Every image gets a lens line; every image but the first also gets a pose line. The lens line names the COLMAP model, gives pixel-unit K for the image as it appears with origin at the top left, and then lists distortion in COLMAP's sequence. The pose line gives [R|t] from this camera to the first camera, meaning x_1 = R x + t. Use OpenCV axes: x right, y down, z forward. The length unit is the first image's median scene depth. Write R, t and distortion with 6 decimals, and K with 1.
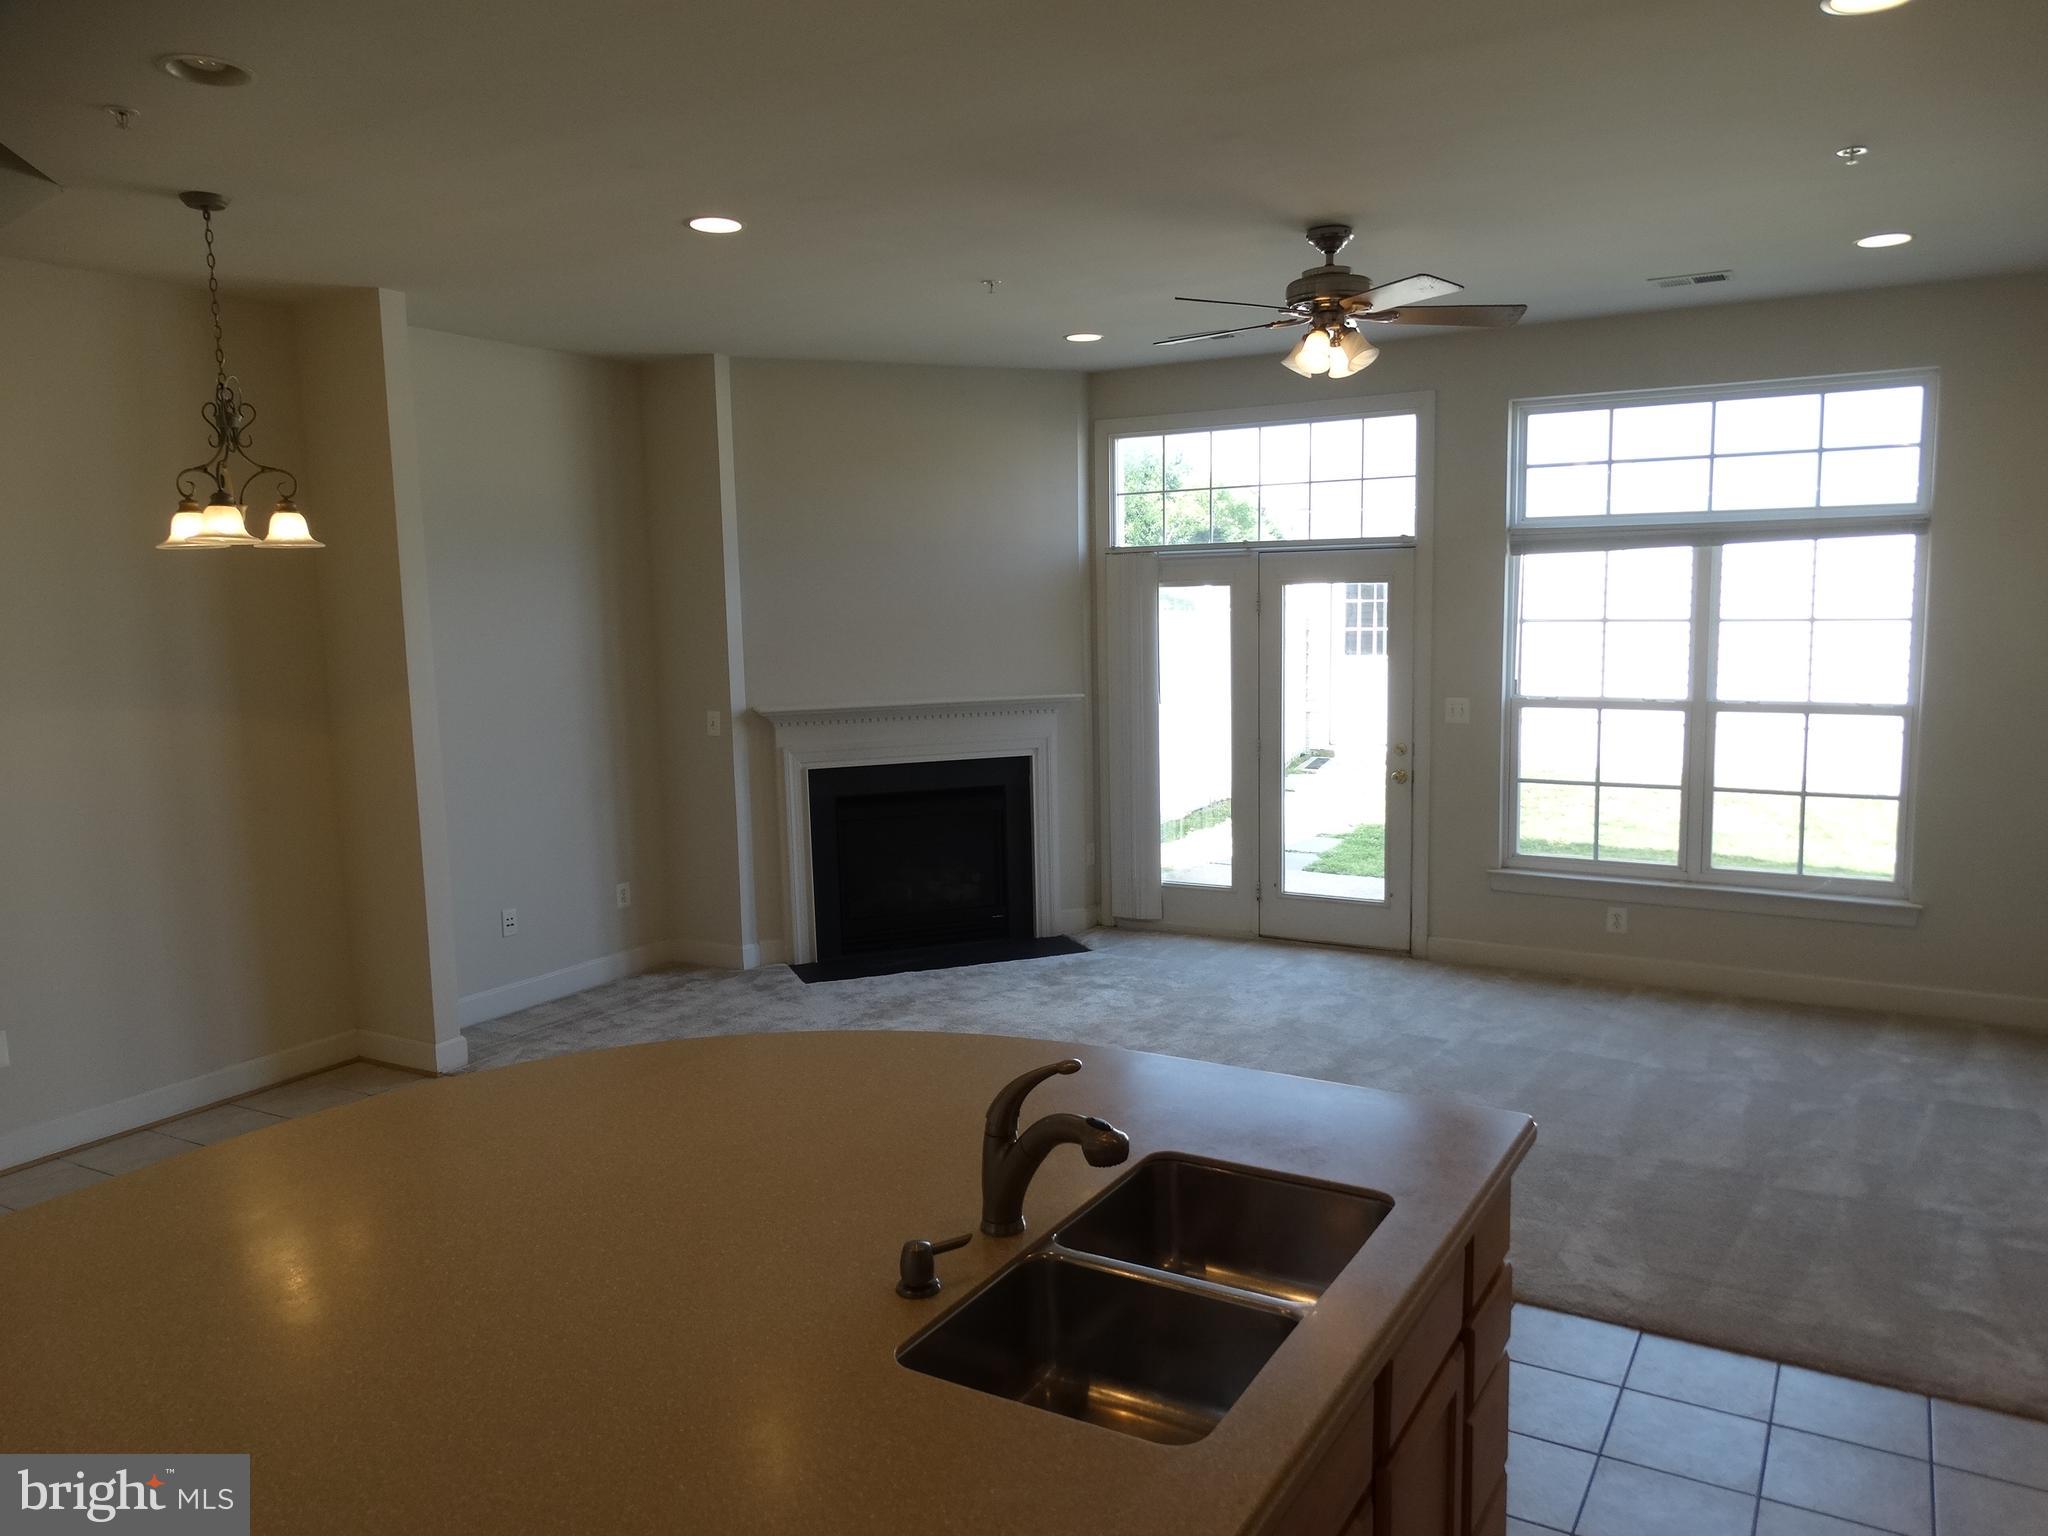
lens RADIAL K [[1458.0, 0, 1025.2], [0, 1458.0, 767.7], [0, 0, 1]] dist [-0.007348, 0.006655]
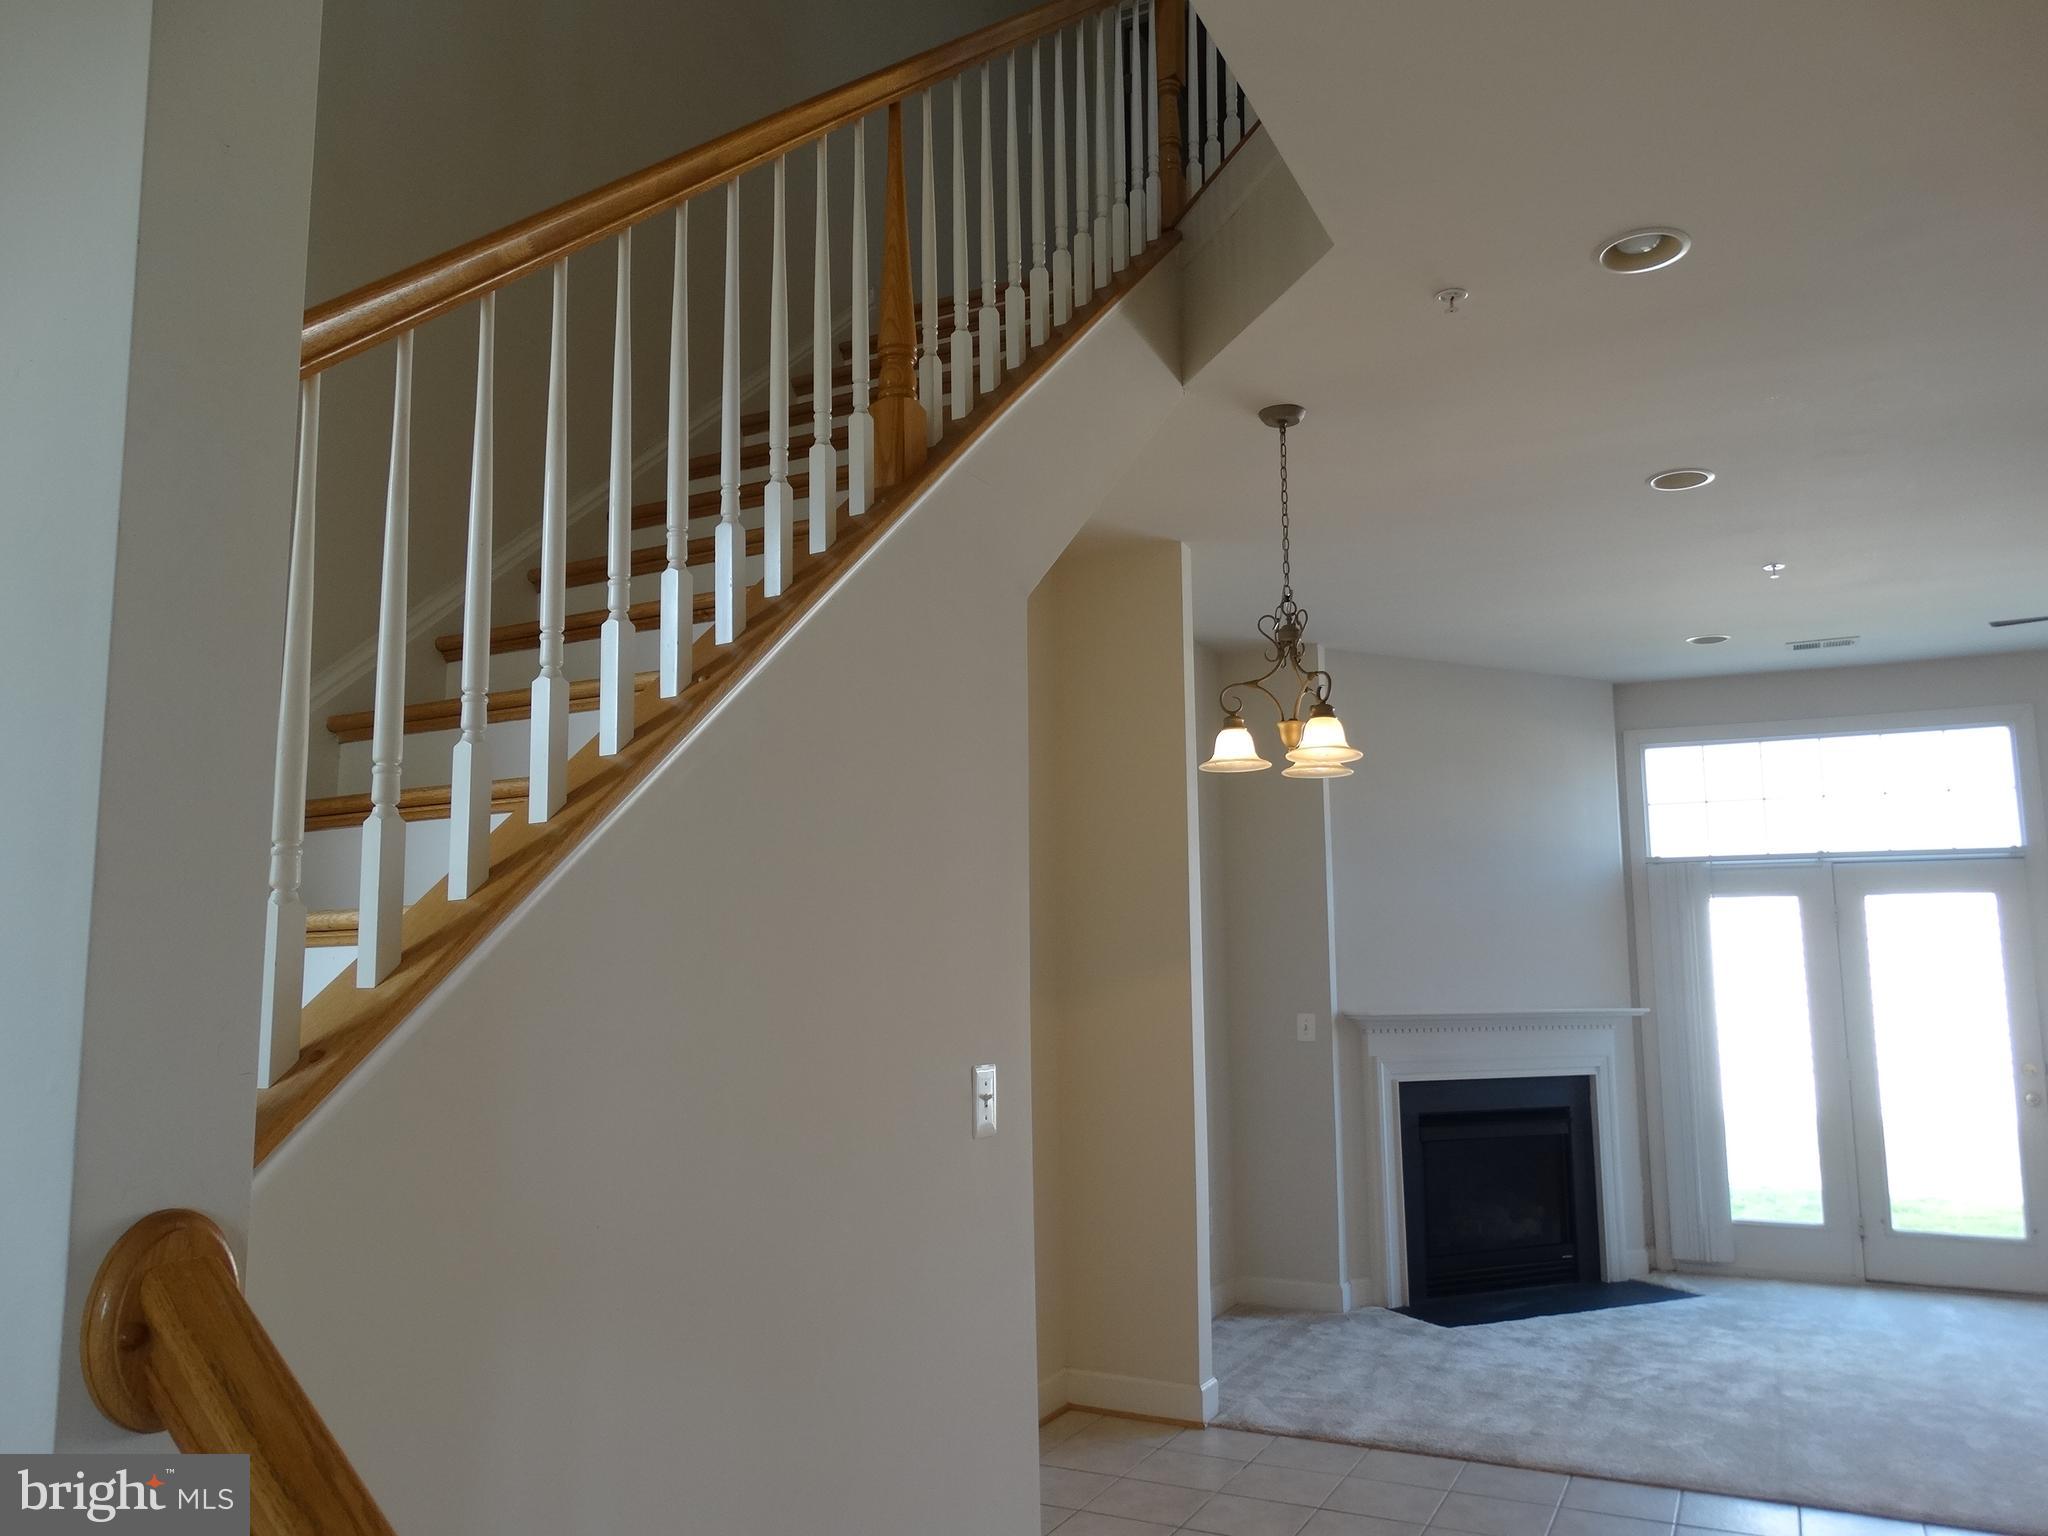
lens RADIAL K [[1458.0, 0, 1026.8], [0, 1458.0, 754.2], [0, 0, 1]] dist [-0.007348, 0.006655]
pose [[0.997340, 0.033523, 0.064724, -0.475722], [-0.015357, 0.964672, -0.263006, 0.050242], [-0.071254, 0.261313, 0.962621, 0.085719]]
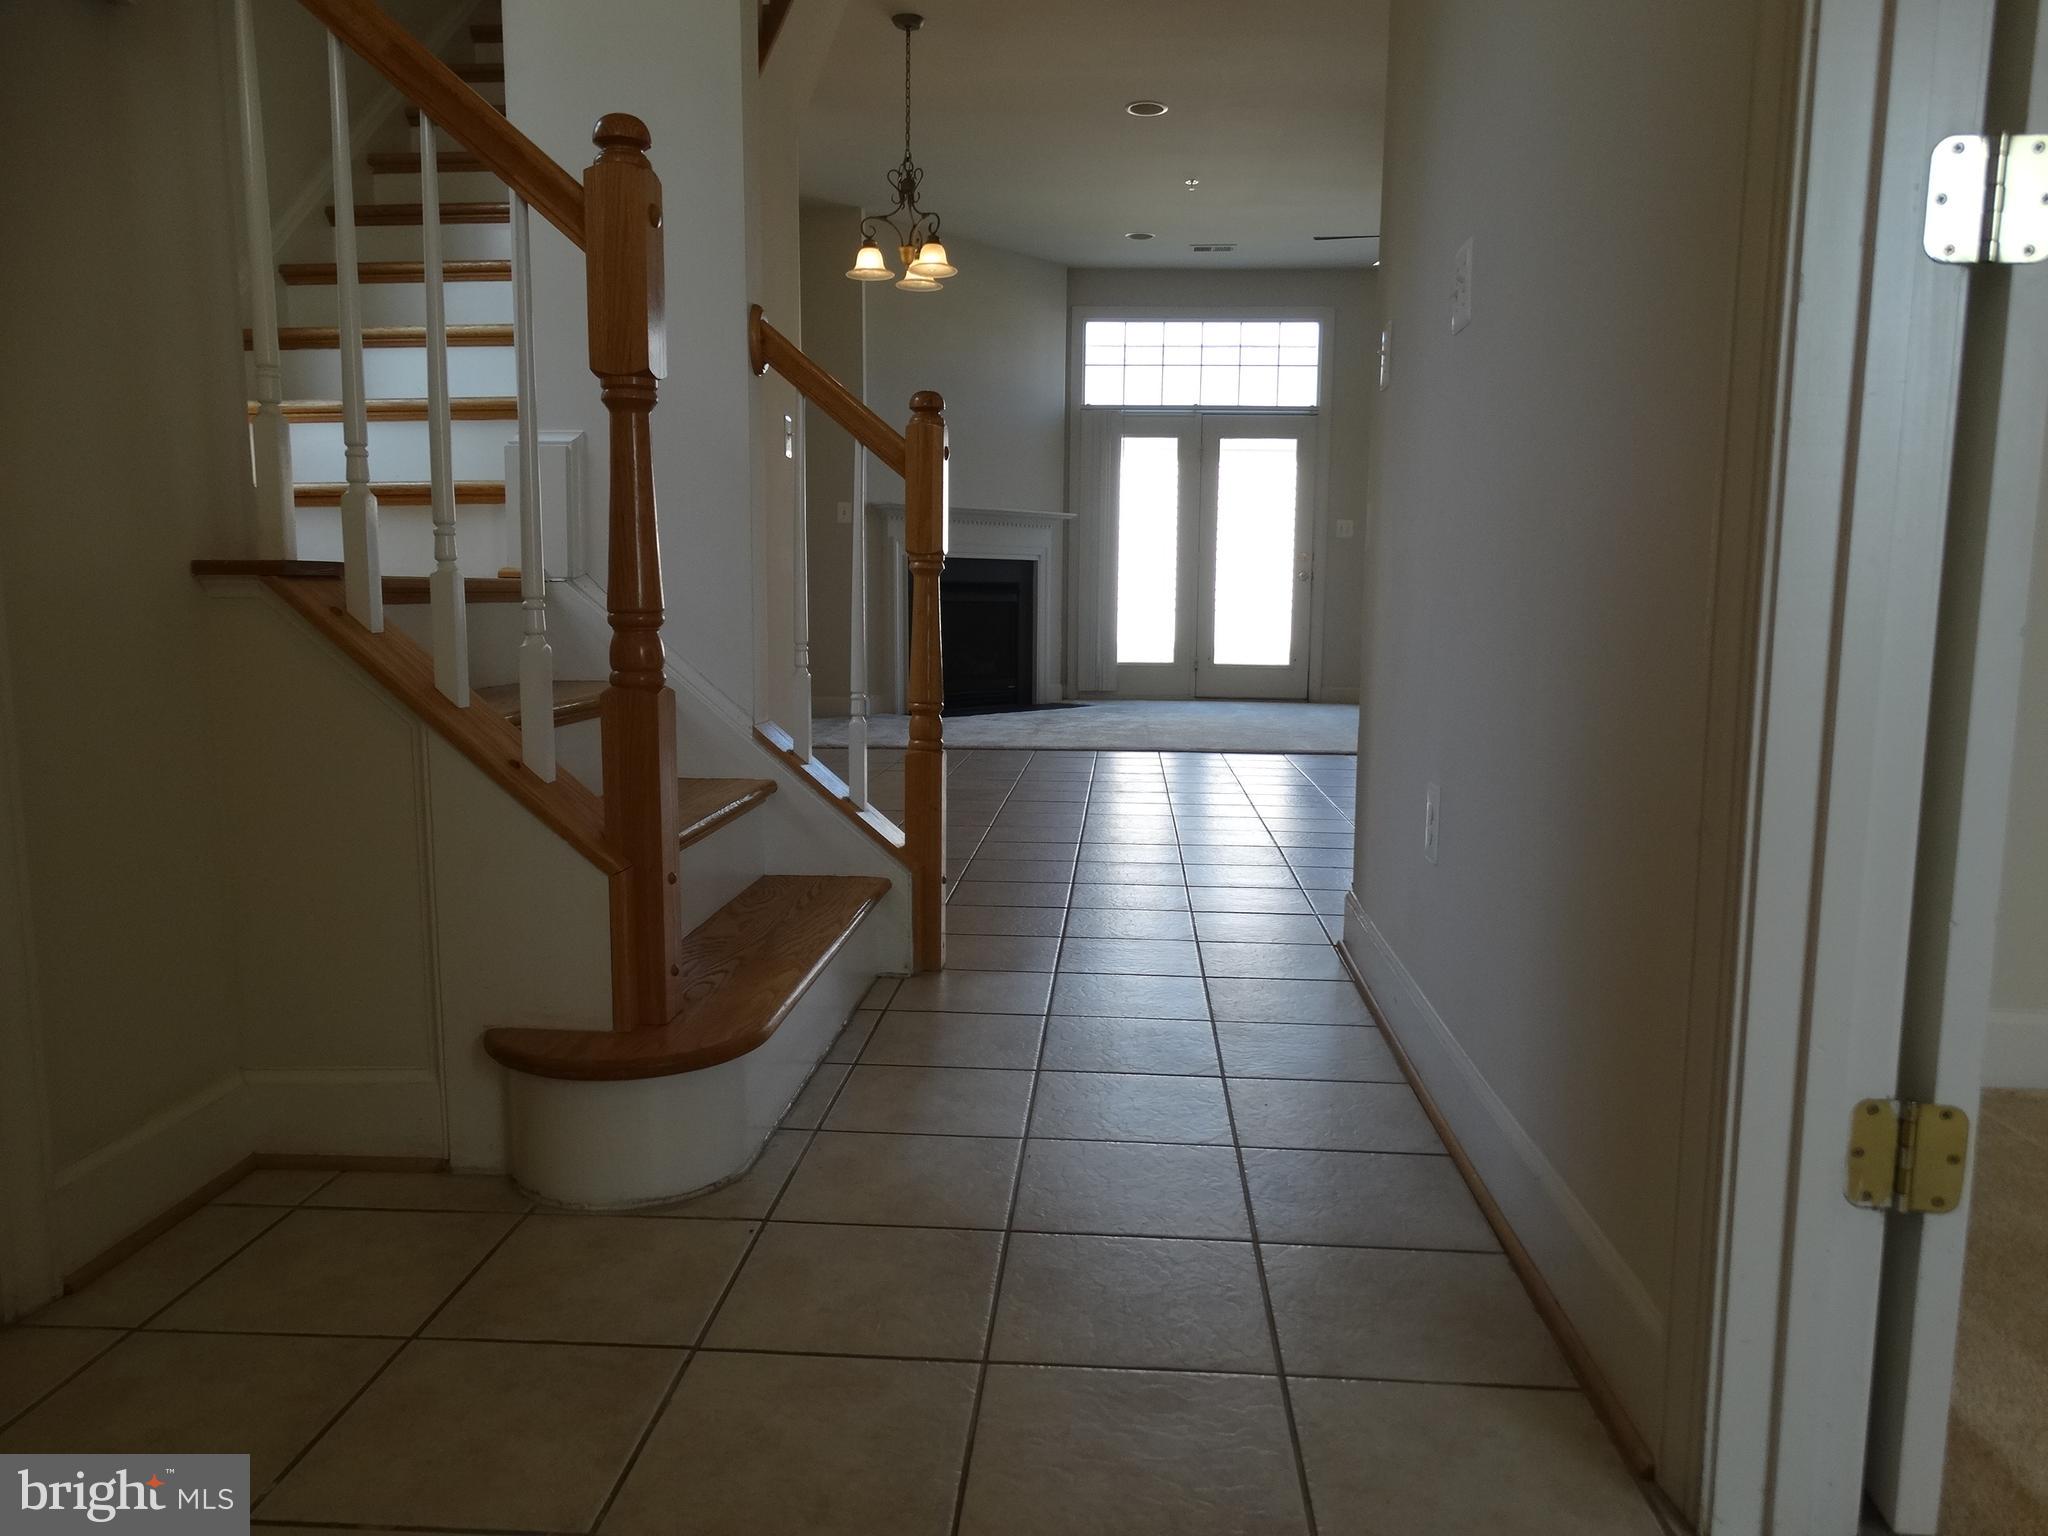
lens RADIAL K [[1458.0, 0, 1017.6], [0, 1458.0, 763.3], [0, 0, 1]] dist [-0.007348, 0.006655]
pose [[0.893615, -0.020040, 0.448387, -0.665703], [0.019881, 0.999790, 0.005062, 0.184695], [-0.448394, 0.004391, 0.893825, -0.164402]]
